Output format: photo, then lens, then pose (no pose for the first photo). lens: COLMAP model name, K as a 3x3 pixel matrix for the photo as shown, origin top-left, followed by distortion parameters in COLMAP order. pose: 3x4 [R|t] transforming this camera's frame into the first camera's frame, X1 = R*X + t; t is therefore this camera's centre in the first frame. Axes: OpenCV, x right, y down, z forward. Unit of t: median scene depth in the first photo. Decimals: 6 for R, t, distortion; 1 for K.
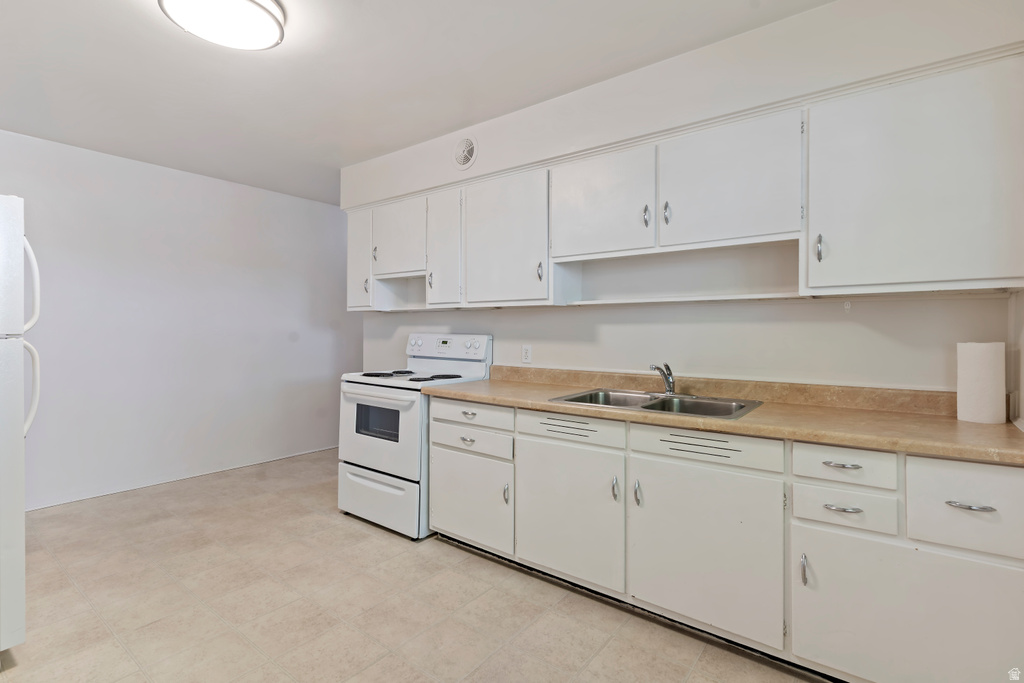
lens RADIAL K [[498.0, 0, 514.4], [0, 498.0, 330.7], [0, 0, 1]] dist [0.005665, 0.000663]
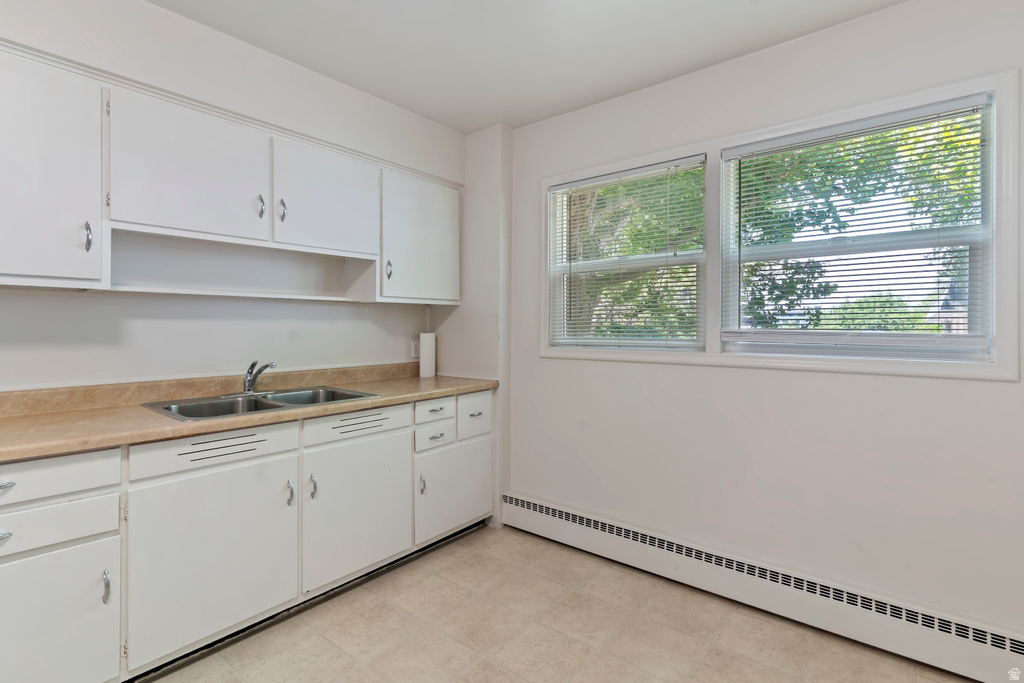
lens RADIAL K [[486.6, 0, 508.8], [0, 486.6, 328.6], [0, 0, 1]] dist [-0.012679, 0.000163]
pose [[0.032049, -0.005527, 0.999471, -0.640300], [0.002554, 0.999982, 0.005448, -0.001575], [-0.999483, 0.002378, 0.032062, 0.499676]]
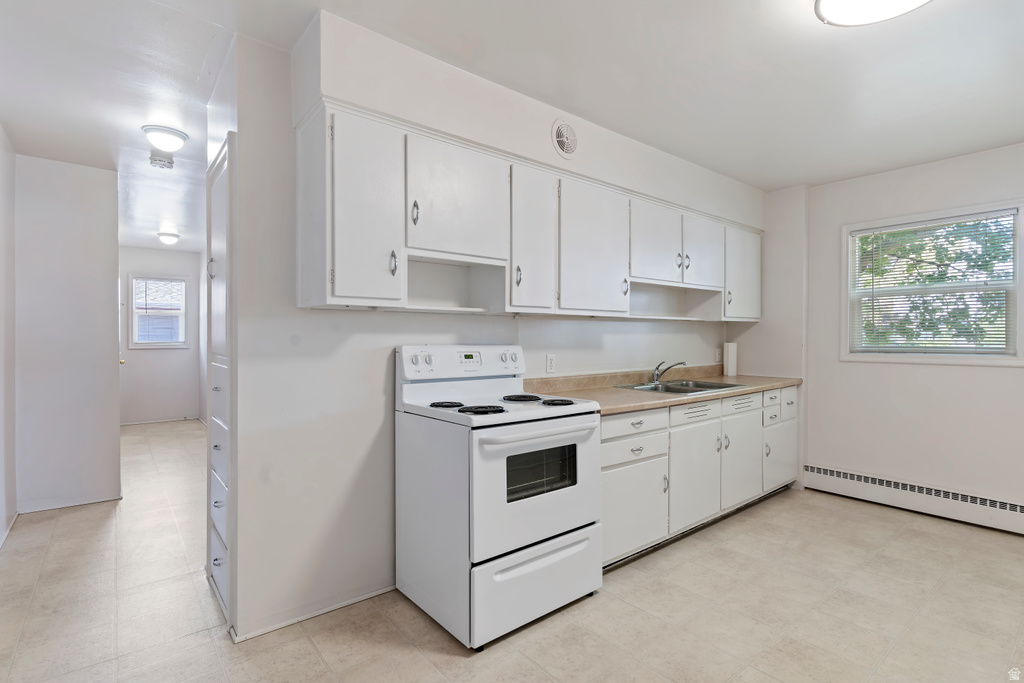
lens RADIAL K [[489.6, 0, 509.5], [0, 489.6, 338.3], [0, 0, 1]] dist [0.004284, 0.000682]
pose [[0.230617, -0.007371, 0.973017, -1.251602], [0.003141, 0.999972, 0.006830, -0.013501], [-0.973040, 0.001481, 0.230633, 1.153948]]
